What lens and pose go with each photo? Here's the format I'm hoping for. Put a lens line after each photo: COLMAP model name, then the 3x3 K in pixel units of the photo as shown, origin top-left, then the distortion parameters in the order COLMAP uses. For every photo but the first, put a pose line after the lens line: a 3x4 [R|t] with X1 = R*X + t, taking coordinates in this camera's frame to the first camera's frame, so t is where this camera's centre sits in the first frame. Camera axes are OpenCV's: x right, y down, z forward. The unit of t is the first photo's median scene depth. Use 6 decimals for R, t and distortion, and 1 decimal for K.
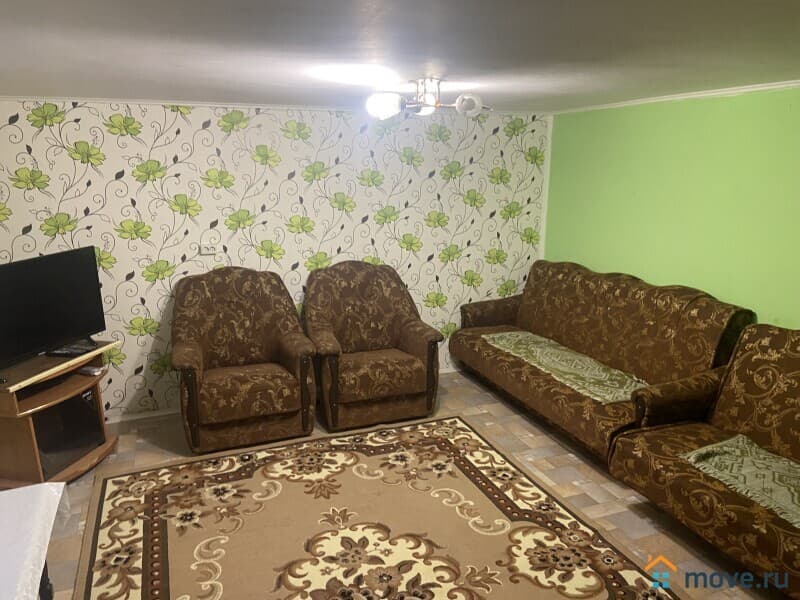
lens RADIAL K [[597.6, 0, 399.9], [0, 597.6, 290.1], [0, 0, 1]] dist [0.097651, -0.137934]
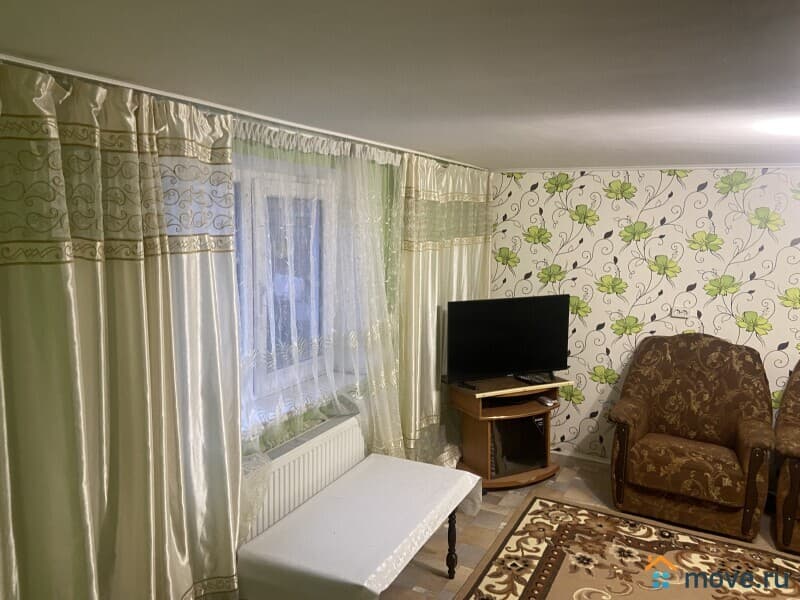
lens RADIAL K [[600.8, 0, 400.0], [0, 600.8, 300.0], [0, 0, 1]] dist [0.099294, -0.132610]
pose [[0.640348, 0.122807, -0.758204, 0.157934], [-0.186017, 0.982544, 0.002040, -0.005653], [0.745220, 0.139733, 0.652014, 0.019270]]
